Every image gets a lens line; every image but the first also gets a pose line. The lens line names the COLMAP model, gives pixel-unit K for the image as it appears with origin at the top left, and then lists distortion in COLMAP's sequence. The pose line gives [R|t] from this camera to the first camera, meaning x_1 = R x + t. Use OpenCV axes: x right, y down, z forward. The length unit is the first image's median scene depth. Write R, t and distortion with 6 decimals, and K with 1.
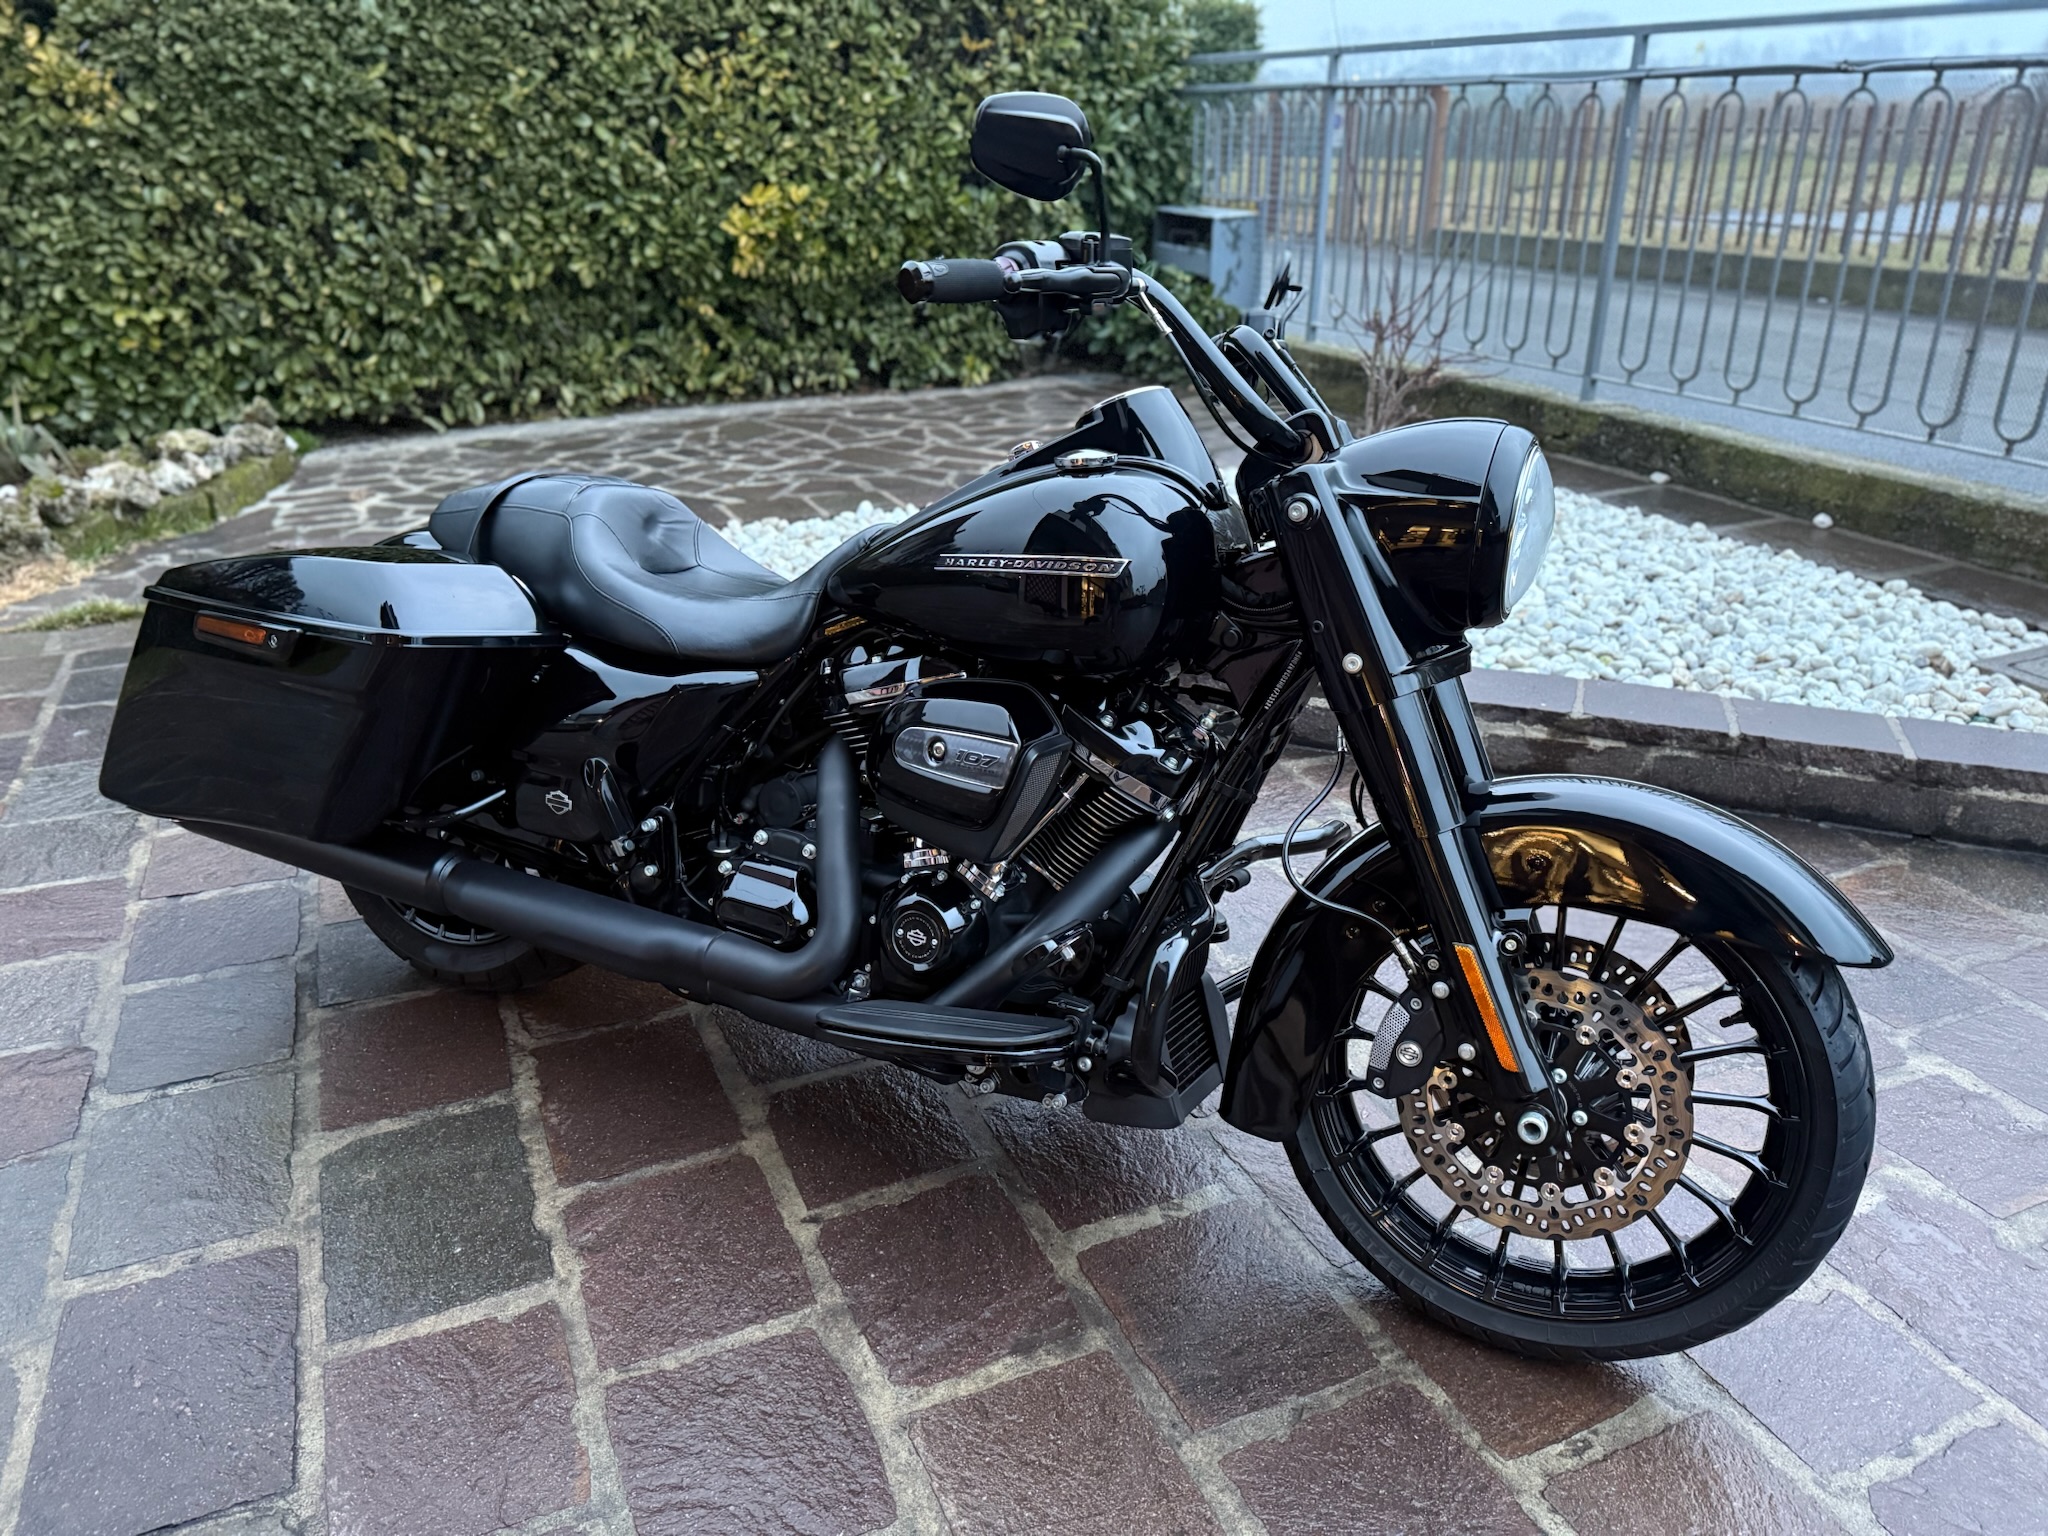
lens RADIAL K [[1451.7, 0, 1014.1], [0, 1451.7, 774.0], [0, 0, 1]] dist [0.020843, -0.028907]
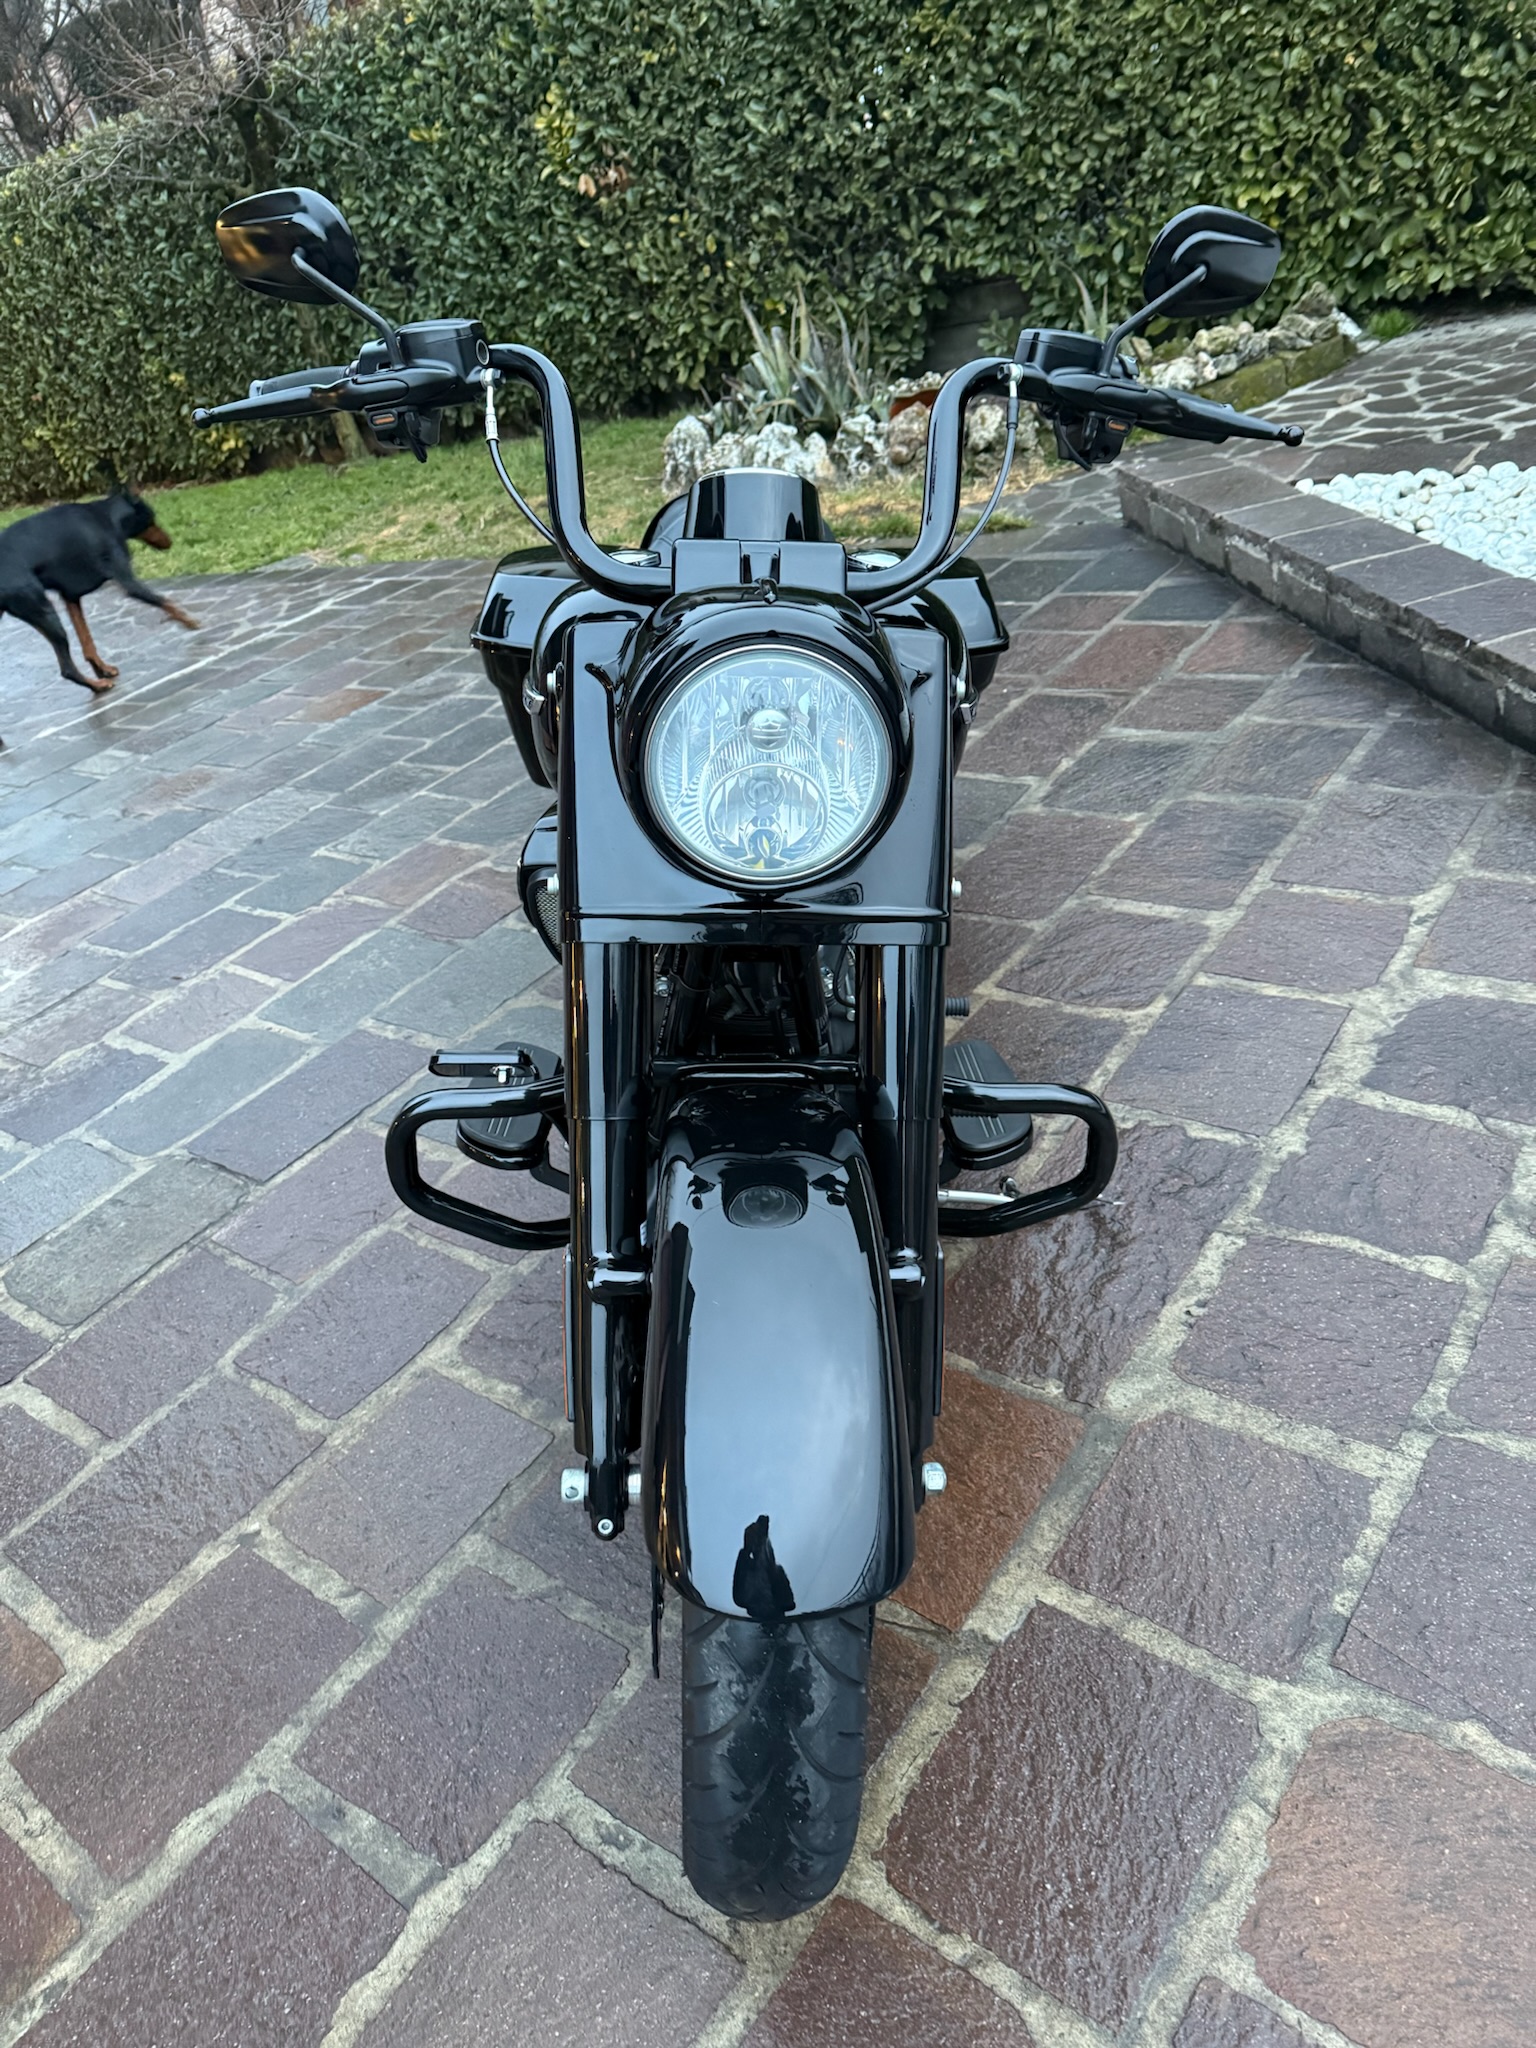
lens RADIAL K [[1451.7, 0, 769.3], [0, 1451.7, 1017.7], [0, 0, 1]] dist [0.020843, -0.028907]
pose [[0.472653, 0.371314, -0.799203, 0.243380], [-0.149867, 0.927556, 0.342315, -0.076684], [0.868412, -0.042022, 0.494060, 0.174682]]
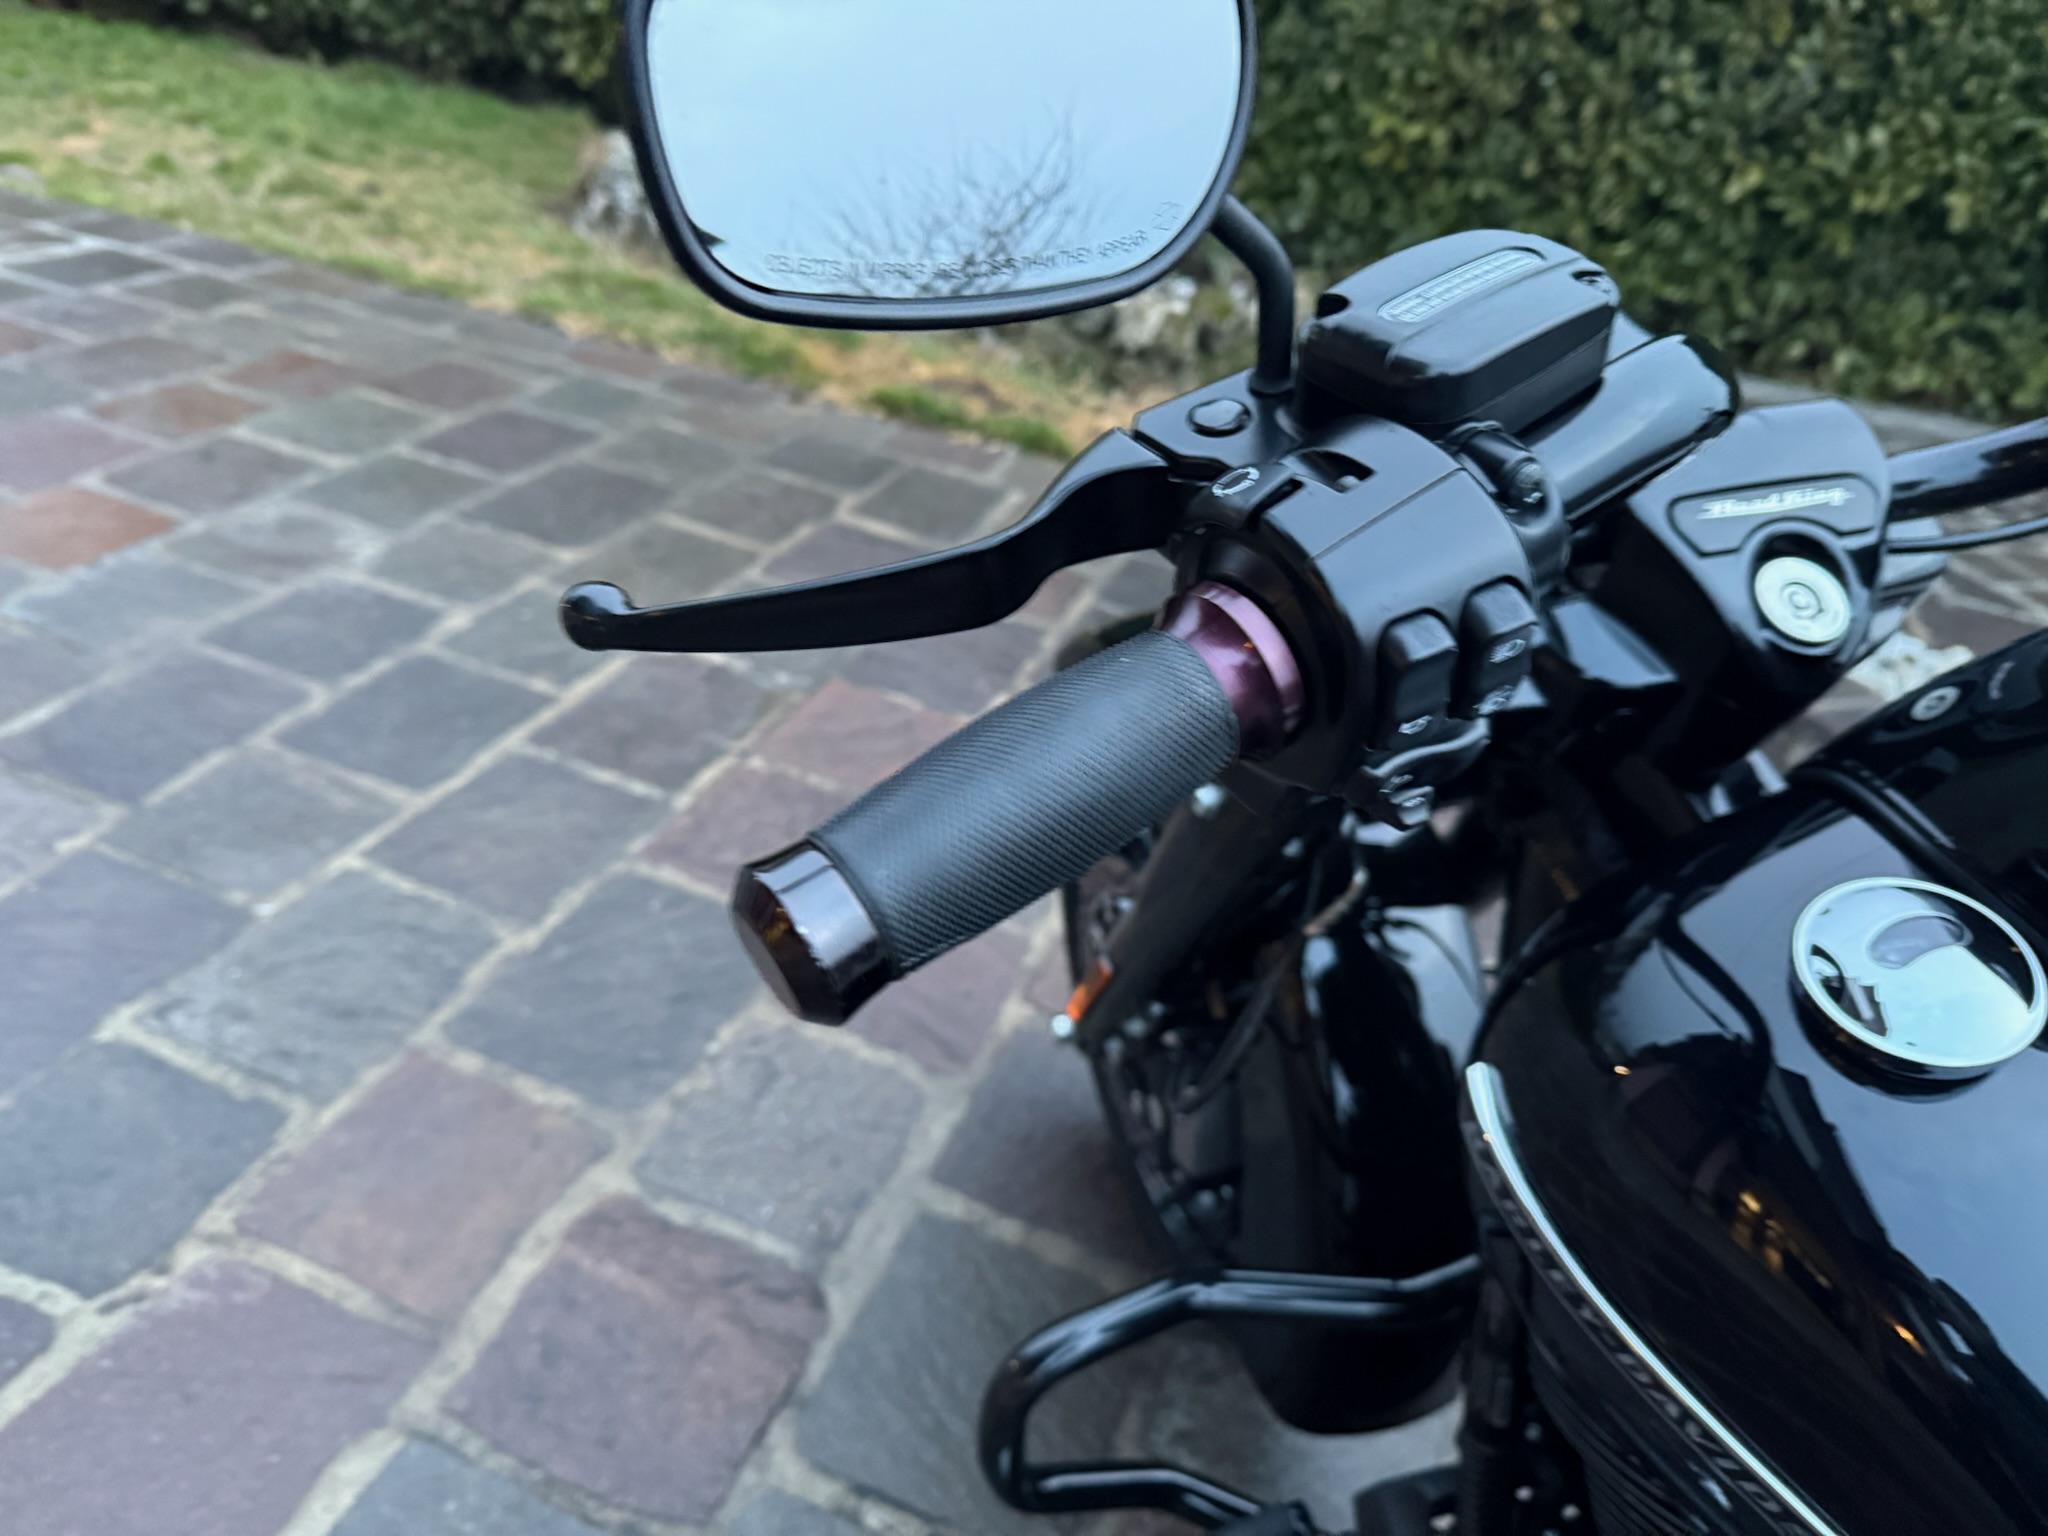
lens RADIAL K [[1451.7, 0, 1012.7], [0, 1451.7, 773.2], [0, 0, 1]] dist [0.020843, -0.028907]
pose [[0.711086, 0.461828, -0.530162, -0.129823], [-0.417984, 0.883986, 0.209422, -0.061821], [0.565372, 0.072682, 0.821627, 0.191178]]
